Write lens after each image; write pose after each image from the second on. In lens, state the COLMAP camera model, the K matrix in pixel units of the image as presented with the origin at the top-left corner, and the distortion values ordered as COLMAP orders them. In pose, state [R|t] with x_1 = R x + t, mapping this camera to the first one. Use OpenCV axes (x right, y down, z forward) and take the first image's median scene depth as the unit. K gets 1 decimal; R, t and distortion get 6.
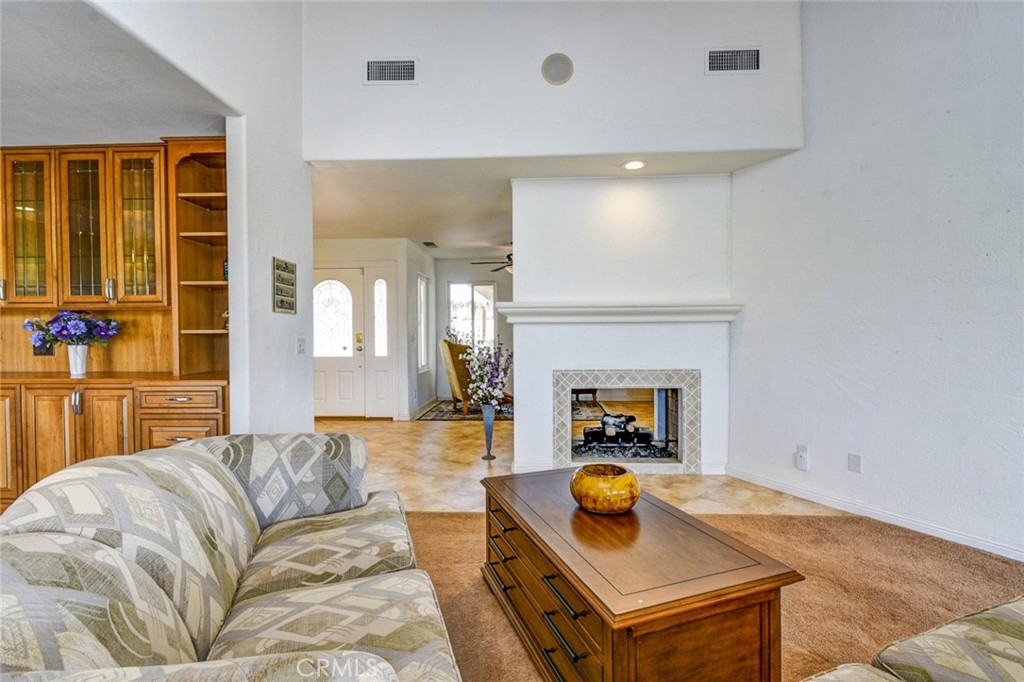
lens RADIAL K [[454.0, 0, 507.3], [0, 454.0, 341.1], [0, 0, 1]] dist [0.010420, -0.004894]
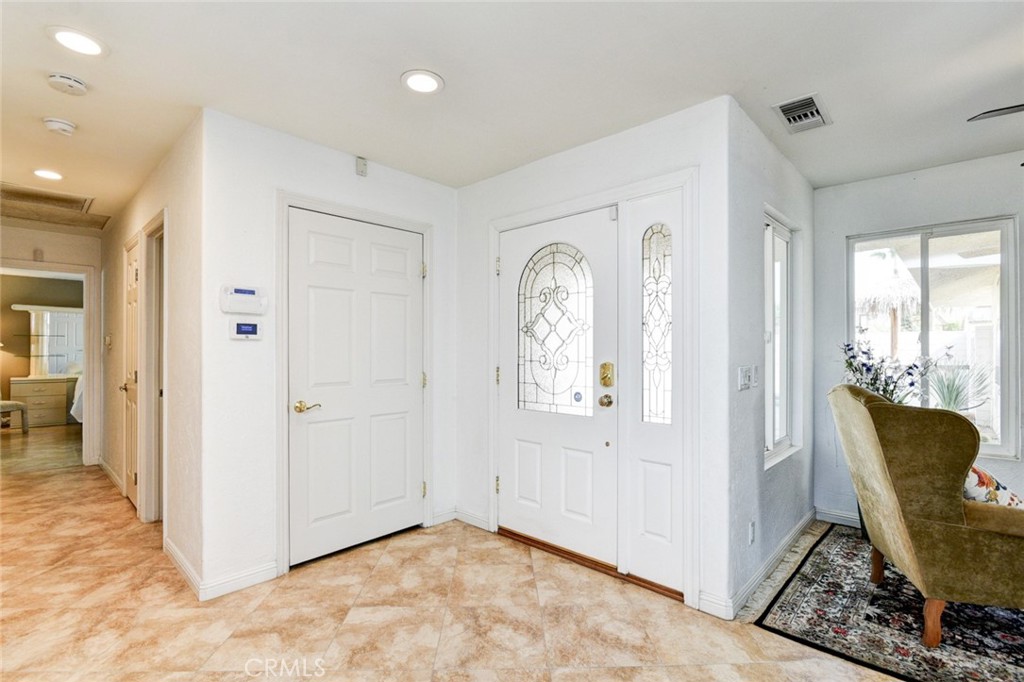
lens RADIAL K [[480.8, 0, 519.5], [0, 480.8, 349.3], [0, 0, 1]] dist [-0.008820, -0.001215]
pose [[0.777421, 0.004912, -0.628962, -0.191175], [-0.016146, 0.999796, -0.012148, -0.039502], [0.628774, 0.019599, 0.777341, 1.035405]]
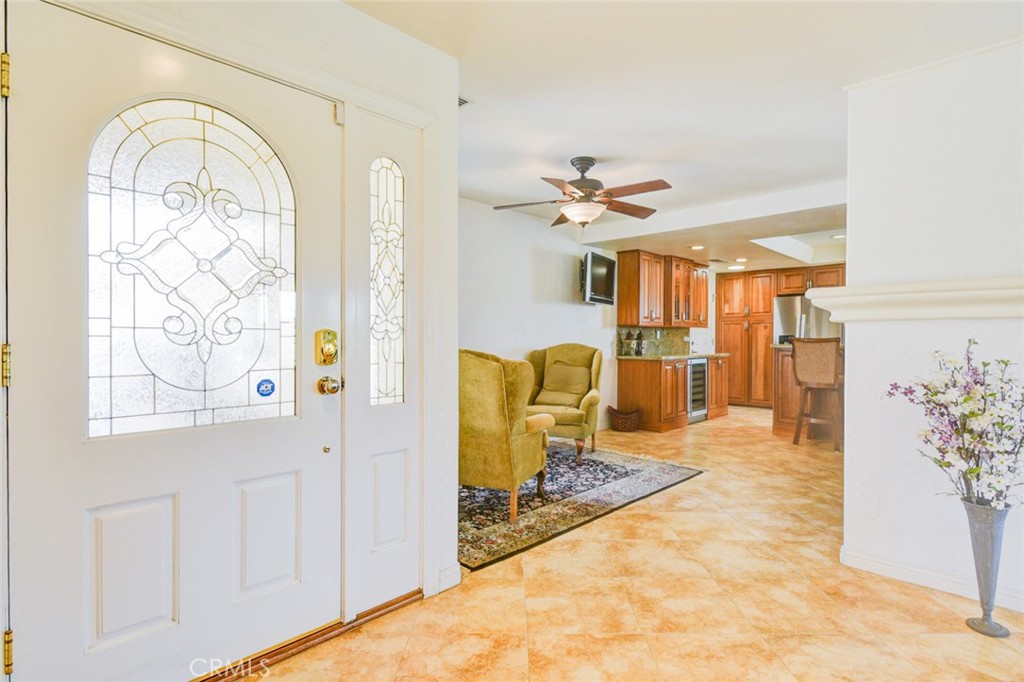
lens RADIAL K [[507.4, 0, 515.9], [0, 507.4, 339.7], [0, 0, 1]] dist [0.000129, 0.000742]
pose [[0.648656, 0.002482, 0.761078, -0.822741], [0.004899, 0.999960, -0.007436, -0.015083], [-0.761066, 0.008552, 0.648618, 1.201035]]
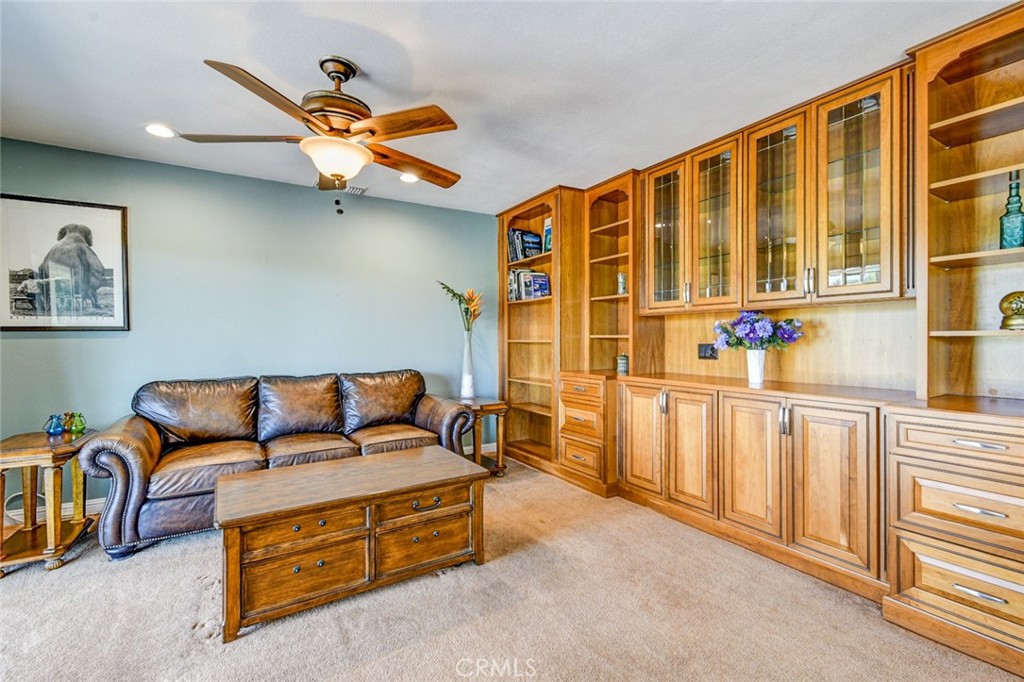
lens RADIAL K [[454.0, 0, 539.3], [0, 454.0, 344.5], [0, 0, 1]] dist [0.010420, -0.004894]
pose [[0.604021, 0.012987, -0.796862, -0.471608], [-0.013443, 0.999891, 0.006106, -0.000870], [0.796855, 0.007024, 0.604130, 0.129212]]
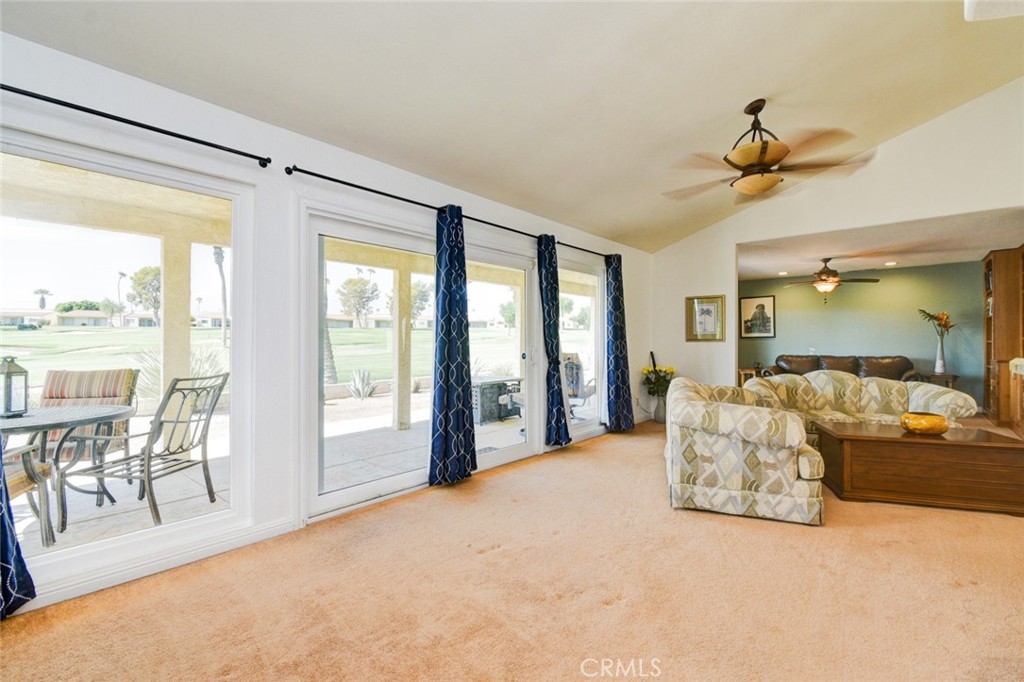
lens RADIAL K [[454.0, 0, 509.6], [0, 454.0, 339.2], [0, 0, 1]] dist [0.010420, -0.004894]
pose [[-0.598445, 0.002415, -0.801161, 1.315296], [-0.007442, 0.999936, 0.008573, -0.013957], [0.801130, 0.011093, -0.598388, 0.369002]]
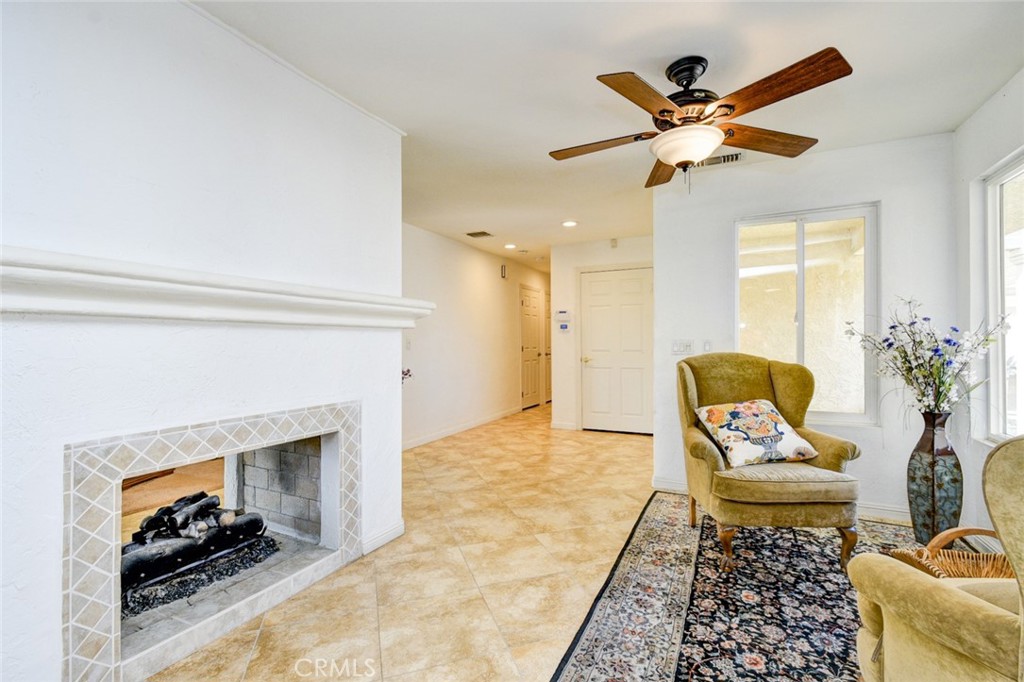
lens RADIAL K [[454.0, 0, 525.7], [0, 454.0, 339.7], [0, 0, 1]] dist [0.010420, -0.004894]
pose [[-0.353688, 0.000878, -0.935363, 0.665375], [-0.011041, 0.999926, 0.005113, -0.030288], [0.935298, 0.012136, -0.353652, 1.775652]]
